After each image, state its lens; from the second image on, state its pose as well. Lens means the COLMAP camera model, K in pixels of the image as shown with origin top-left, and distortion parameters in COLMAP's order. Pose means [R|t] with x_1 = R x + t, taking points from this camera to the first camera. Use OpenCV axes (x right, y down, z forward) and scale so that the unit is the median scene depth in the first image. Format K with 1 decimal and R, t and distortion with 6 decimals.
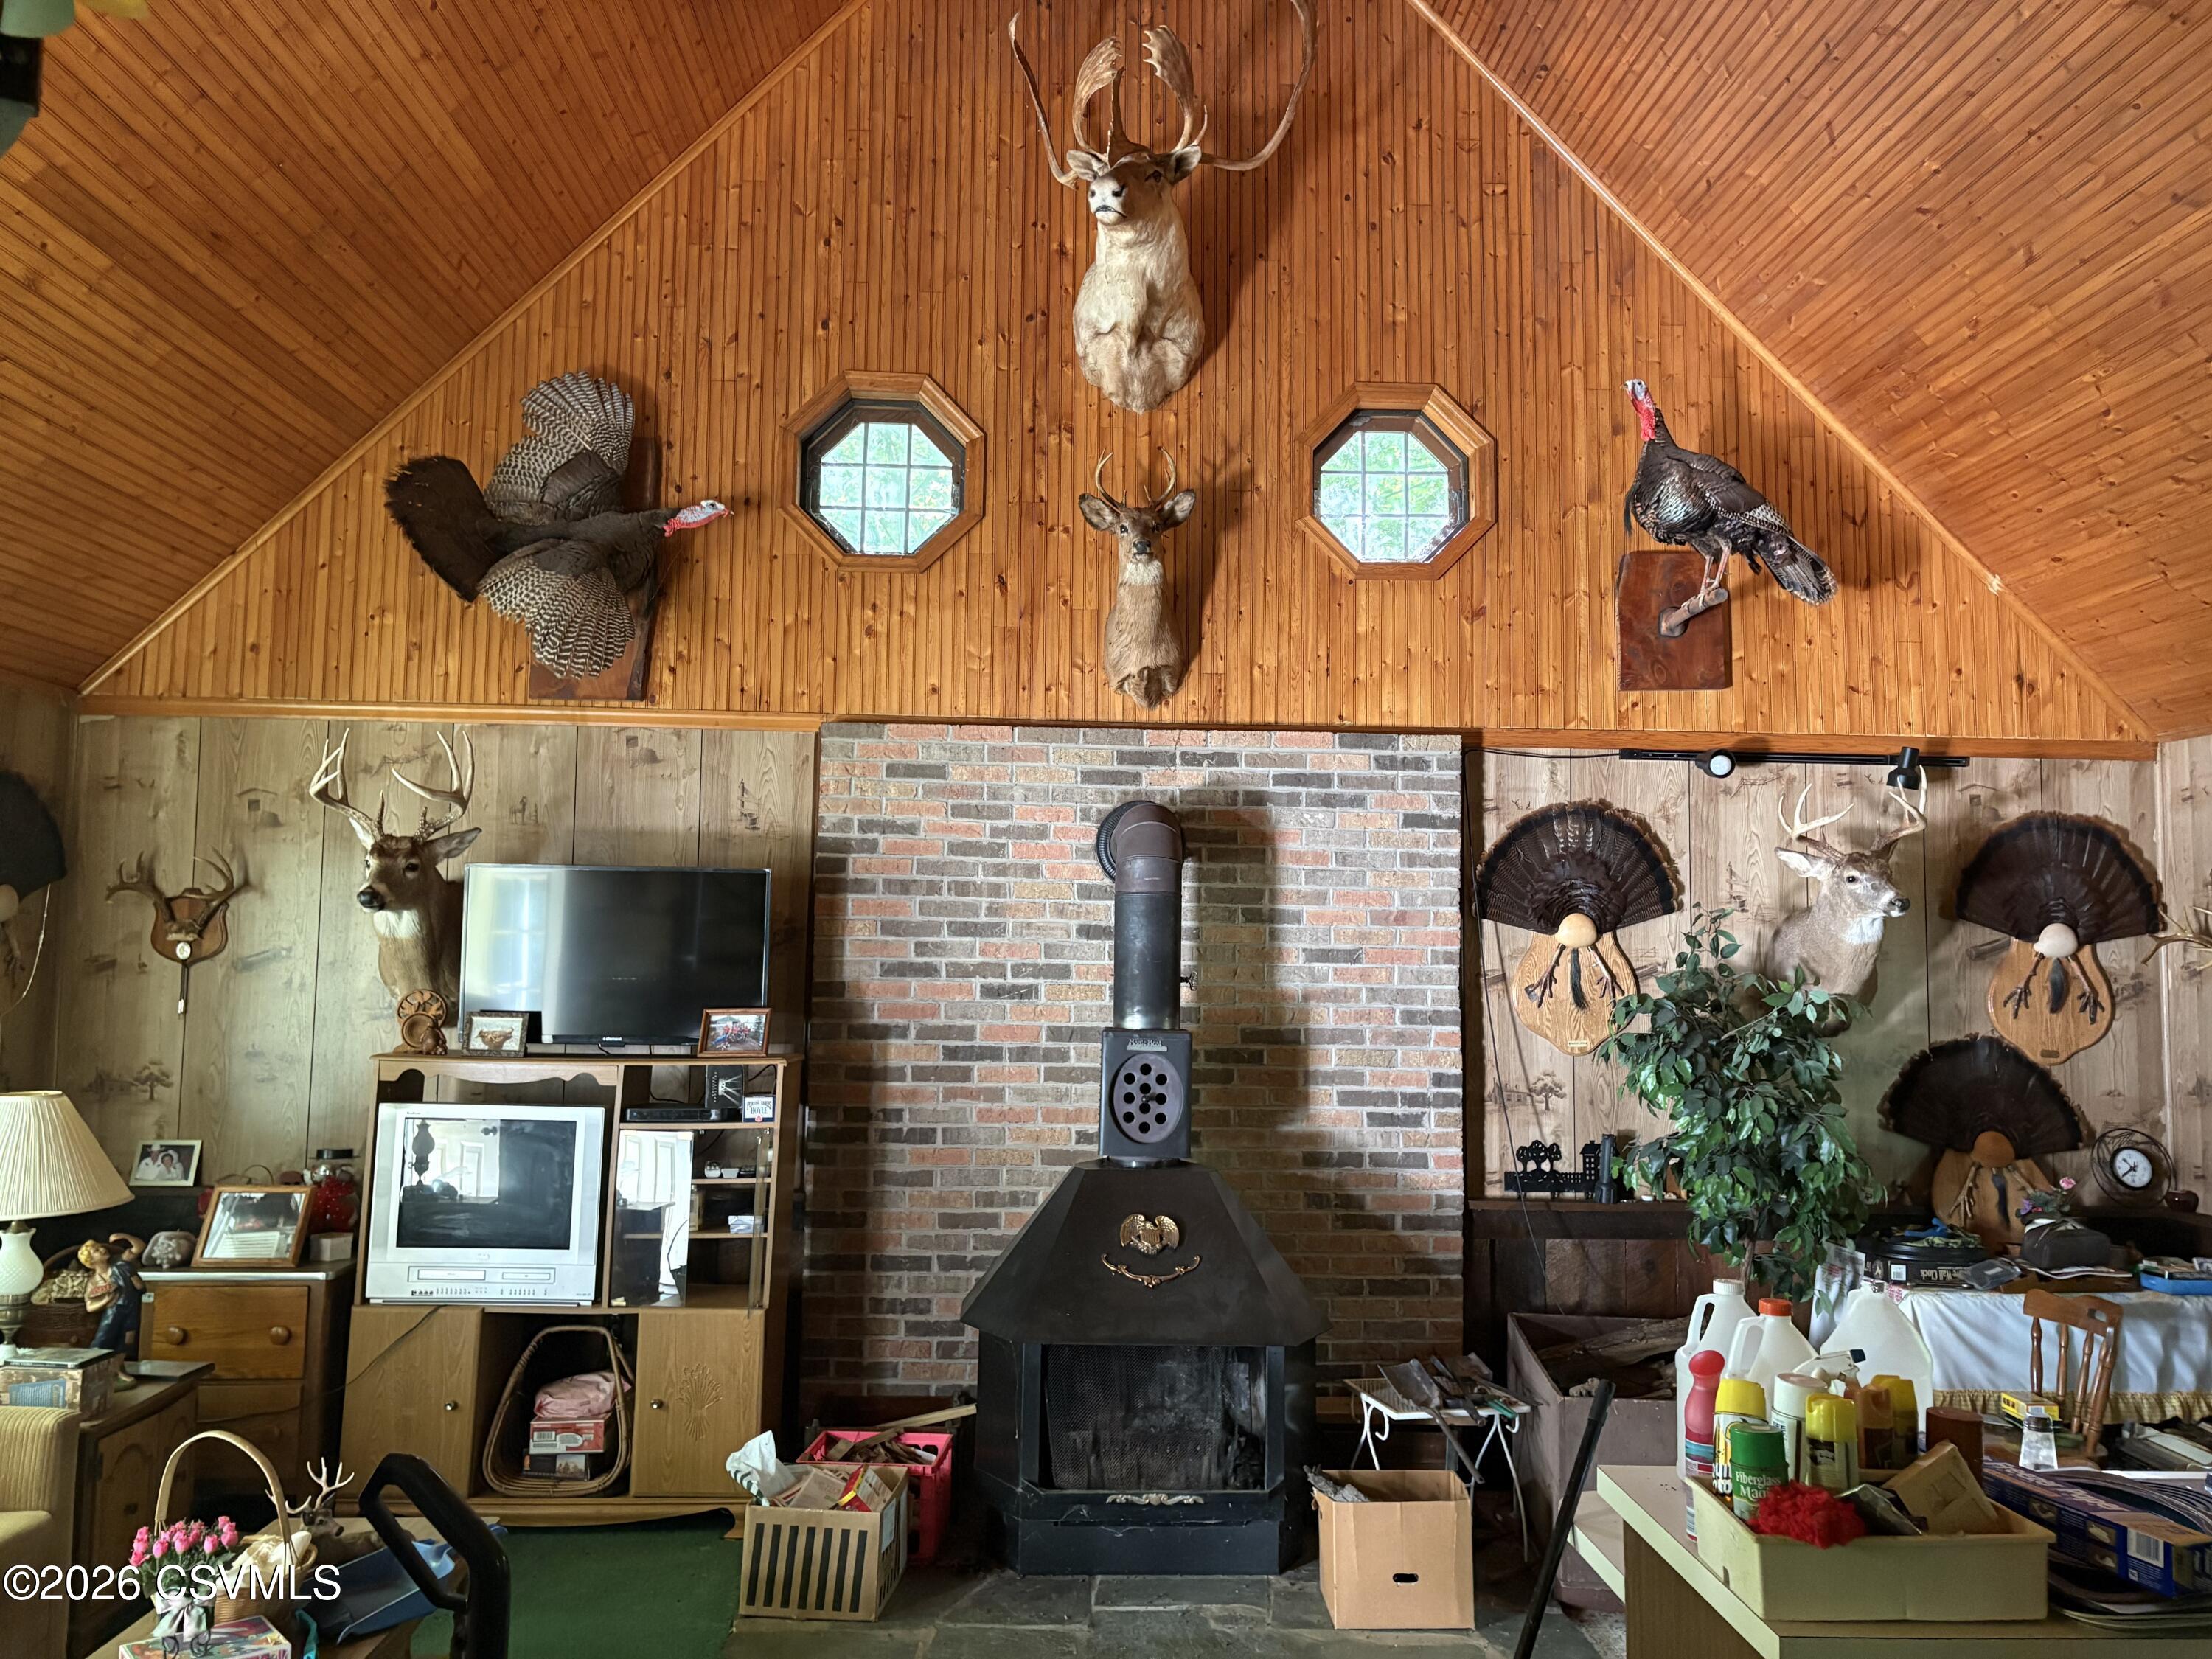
lens RADIAL K [[1695.1, 0, 1096.3], [0, 1695.1, 814.9], [0, 0, 1]] dist [0.057373, -0.049998]
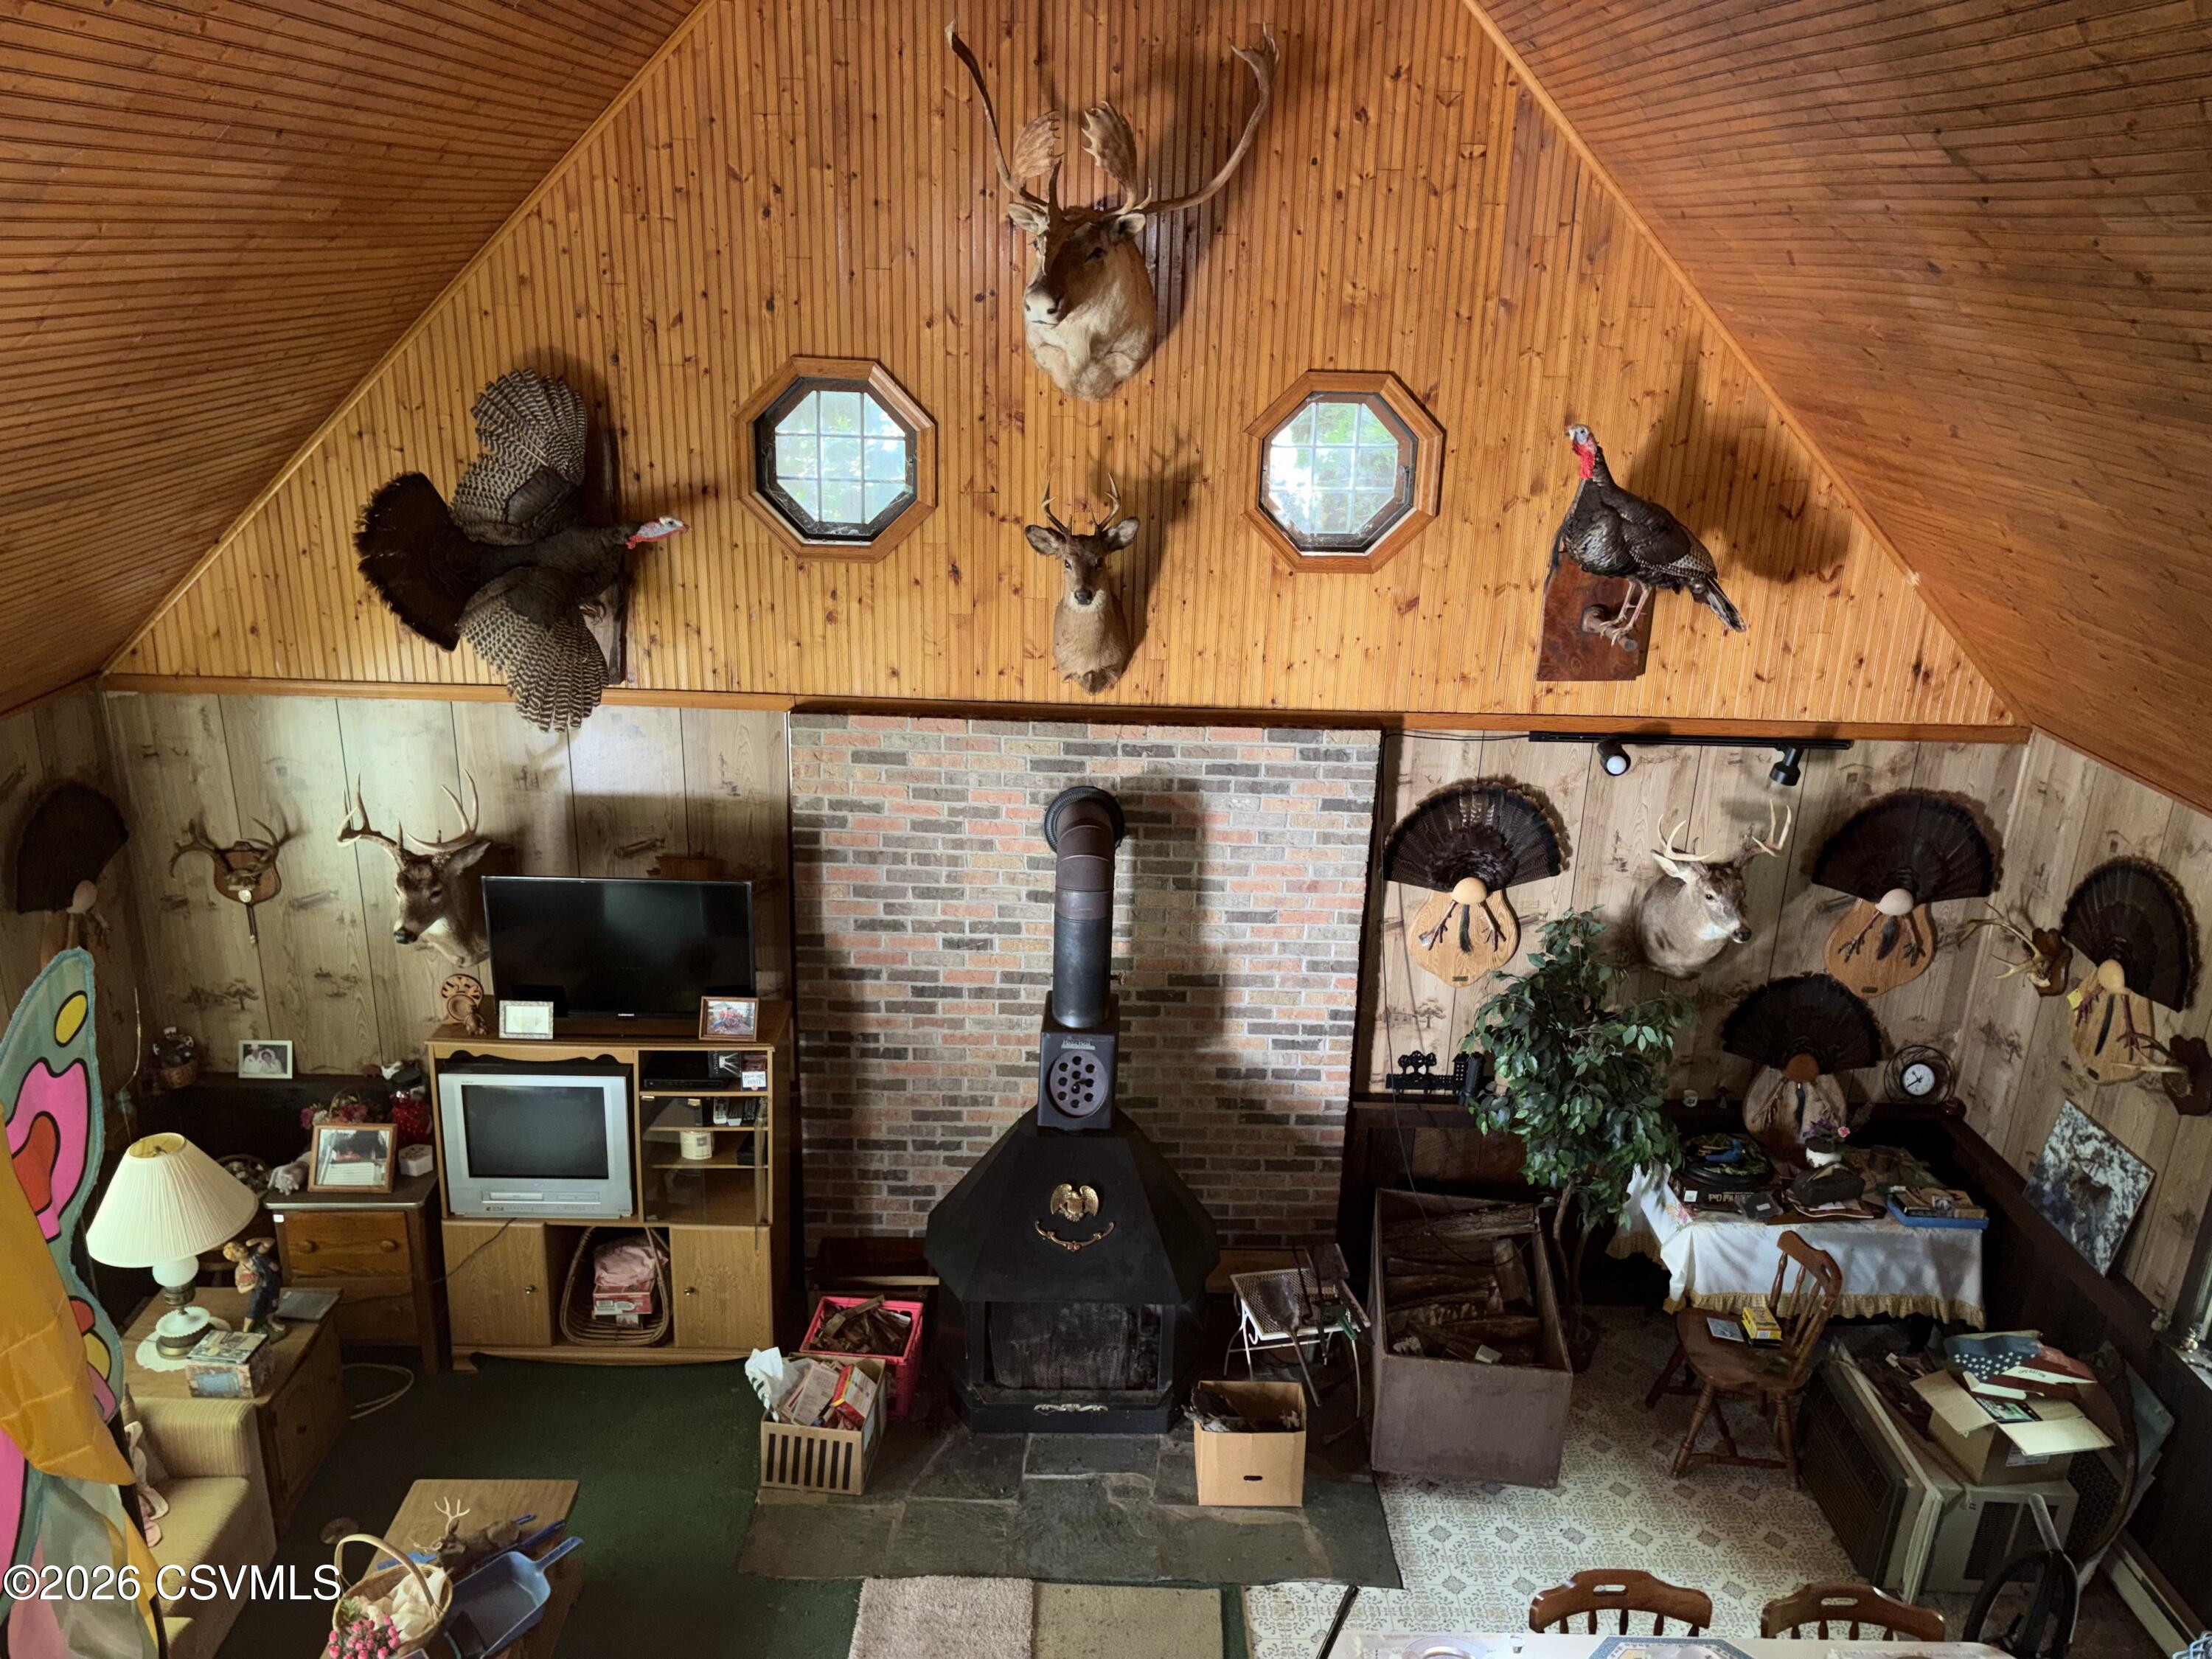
lens RADIAL K [[1695.1, 0, 1105.9], [0, 1695.1, 810.5], [0, 0, 1]] dist [0.057373, -0.049998]
pose [[0.999751, 0.020330, -0.009155, 0.050561], [-0.014763, 0.911286, 0.411509, -0.444878], [0.016708, -0.411272, 0.911360, -0.008822]]
